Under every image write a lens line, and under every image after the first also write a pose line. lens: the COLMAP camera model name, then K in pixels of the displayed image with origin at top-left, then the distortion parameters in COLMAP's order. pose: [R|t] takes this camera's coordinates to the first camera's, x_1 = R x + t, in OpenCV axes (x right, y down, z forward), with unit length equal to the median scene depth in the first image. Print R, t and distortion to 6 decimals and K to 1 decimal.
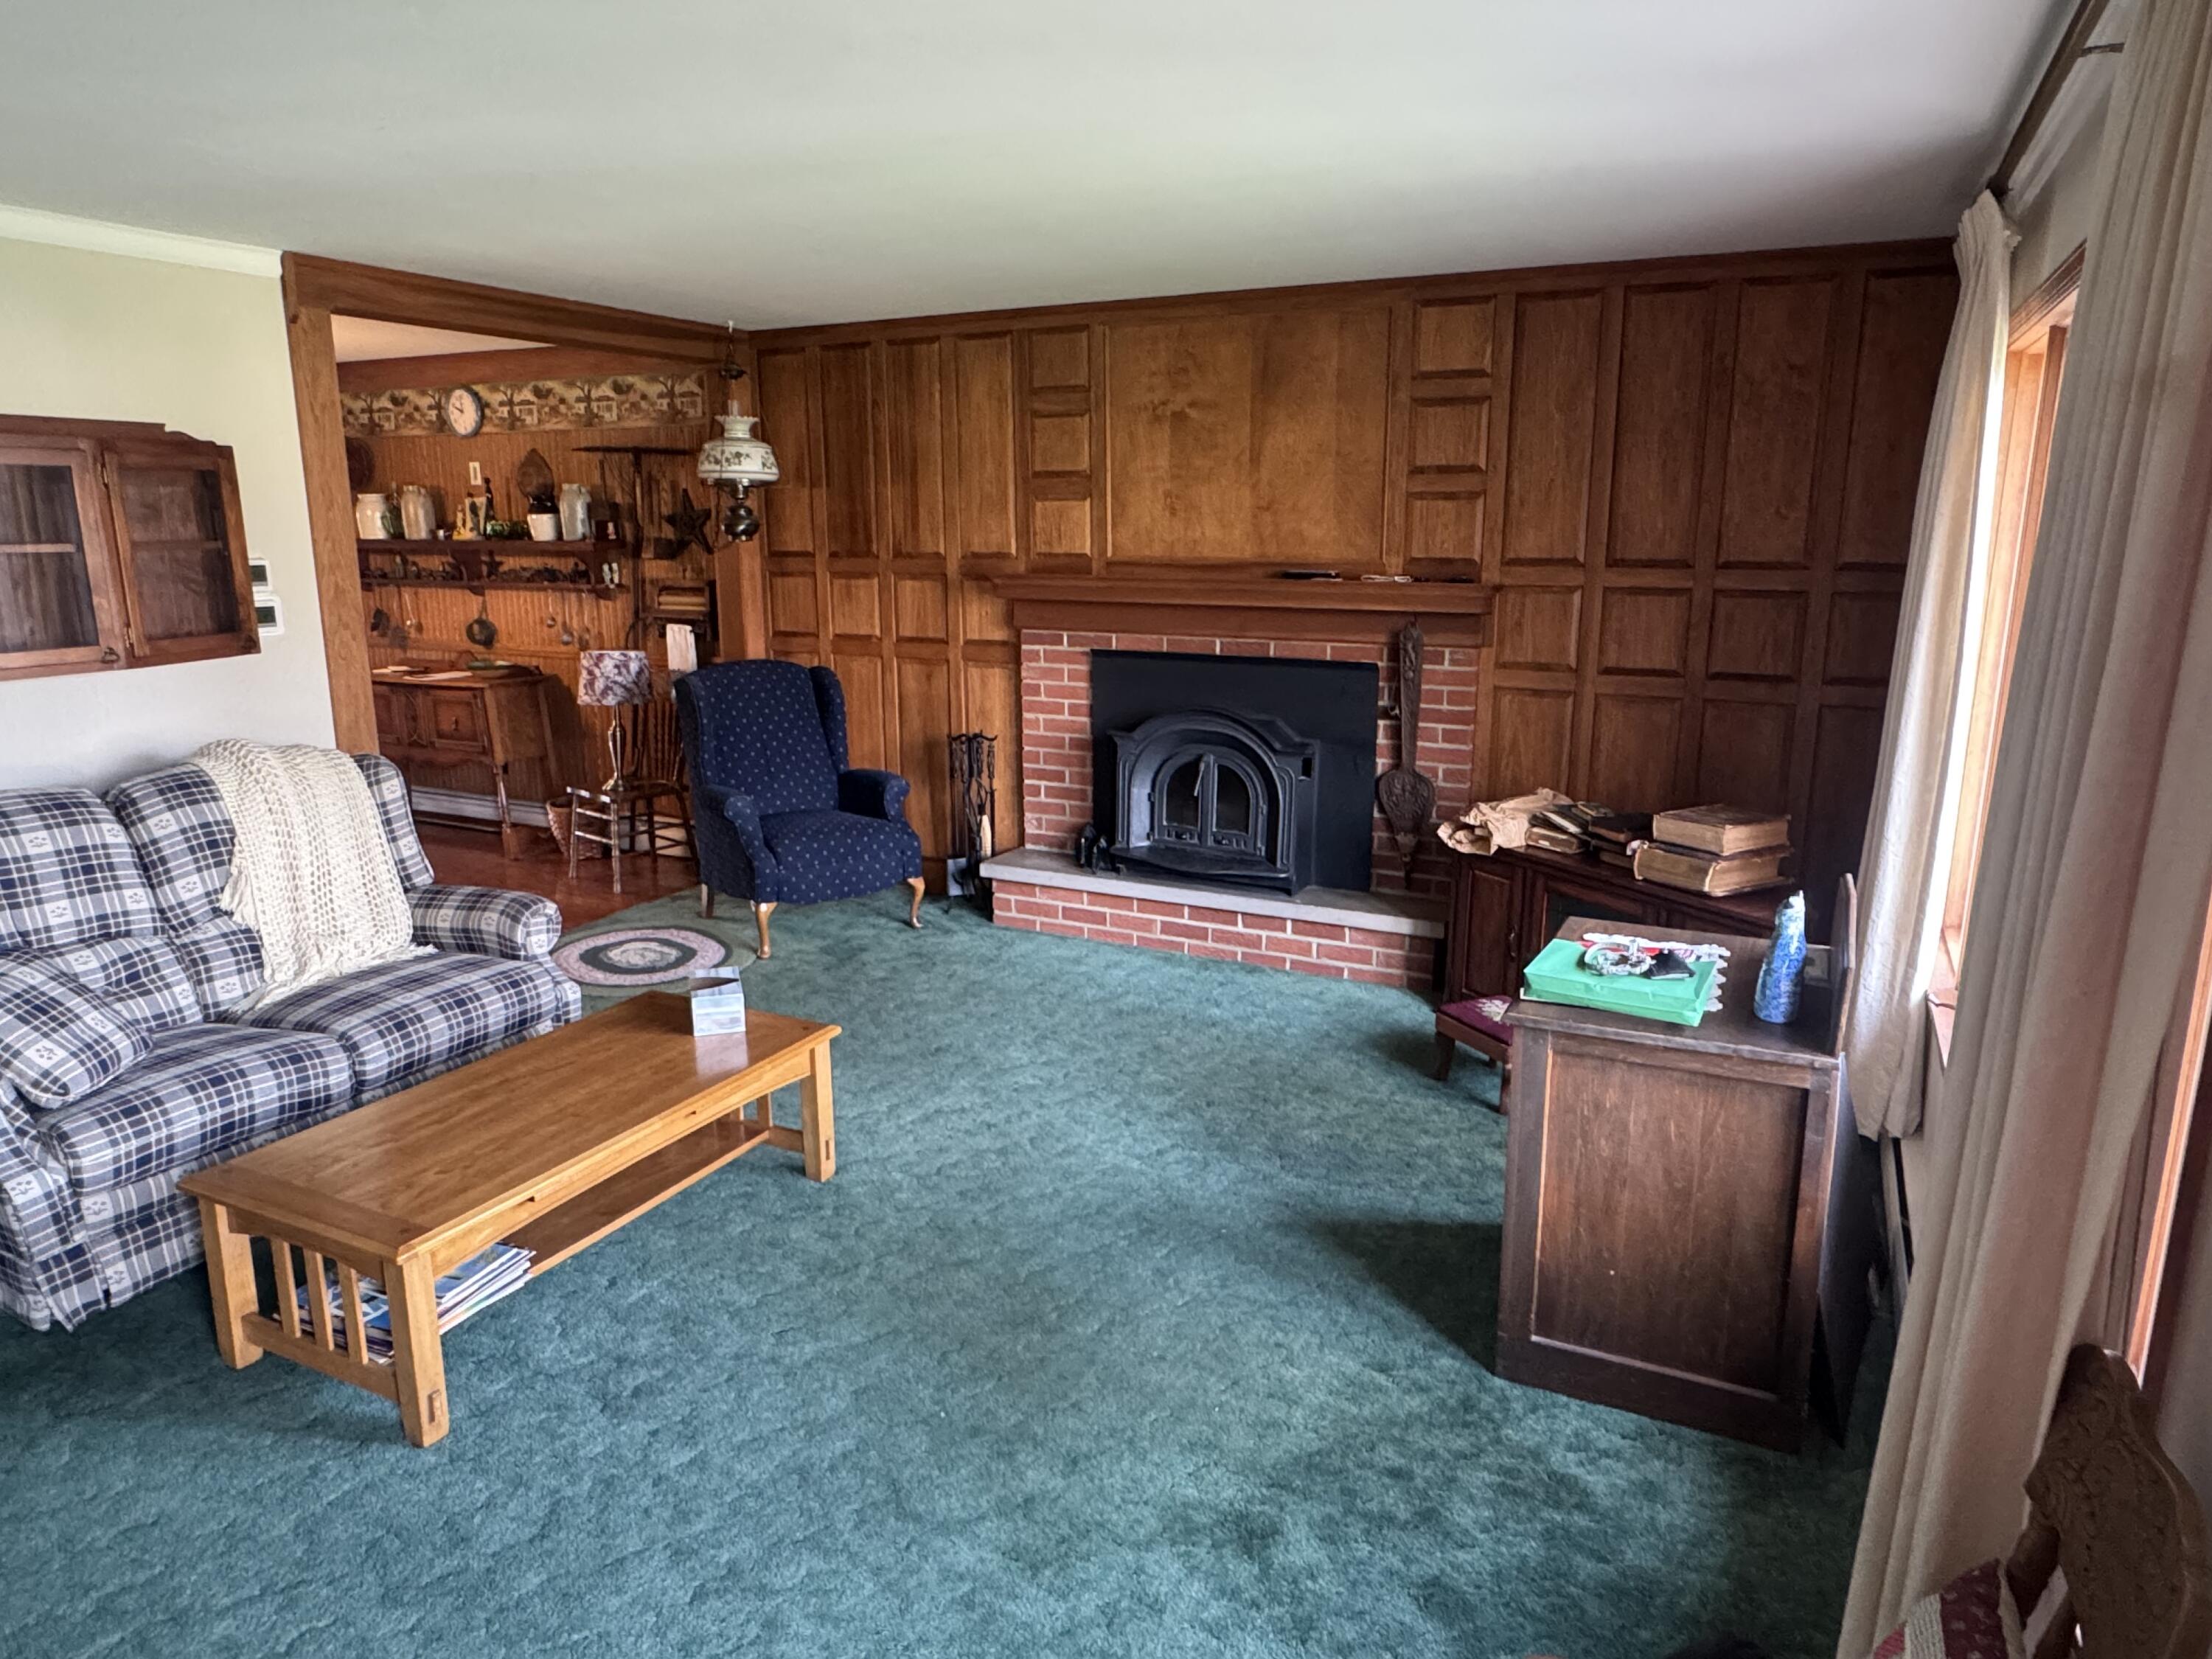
lens RADIAL K [[1393.7, 0, 1108.2], [0, 1393.7, 835.5], [0, 0, 1]] dist [-0.002680, 0.001177]
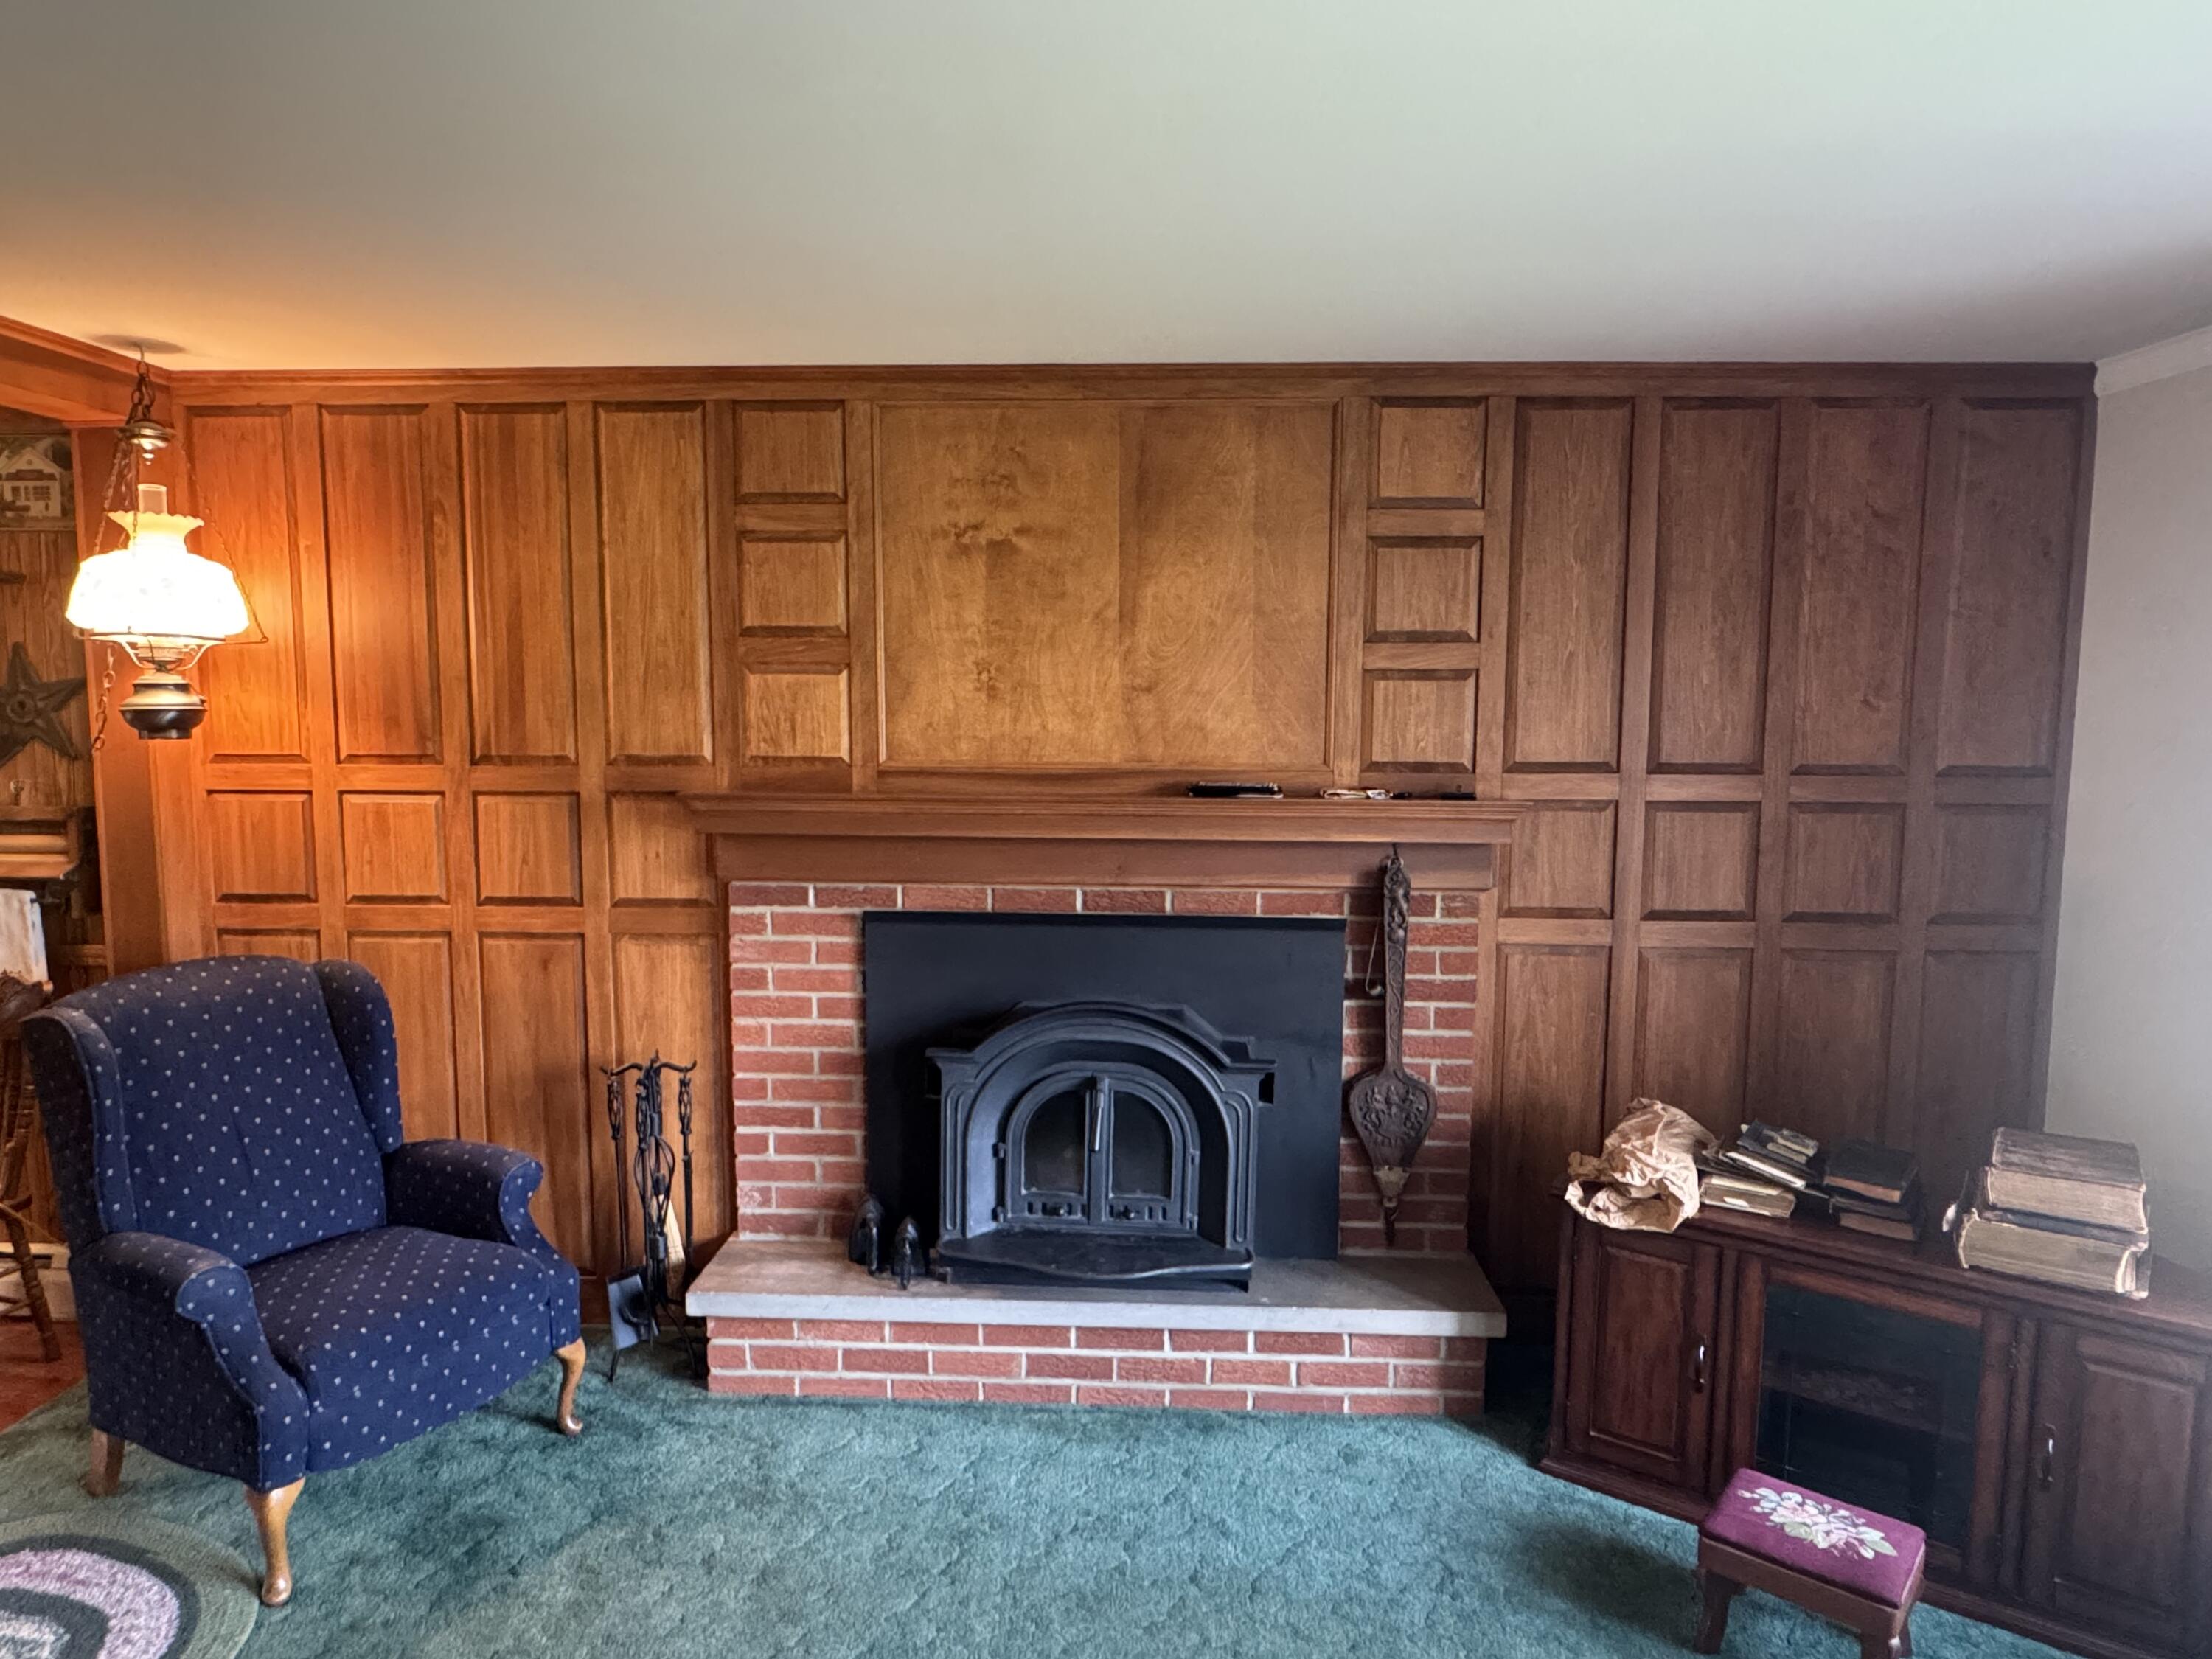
lens RADIAL K [[1393.7, 0, 1102.6], [0, 1393.7, 827.1], [0, 0, 1]] dist [-0.002680, 0.001177]
pose [[0.909578, -0.036101, 0.413962, -0.180114], [0.085773, 0.991076, -0.102035, -0.104744], [-0.406584, 0.128316, 0.904558, 0.421047]]
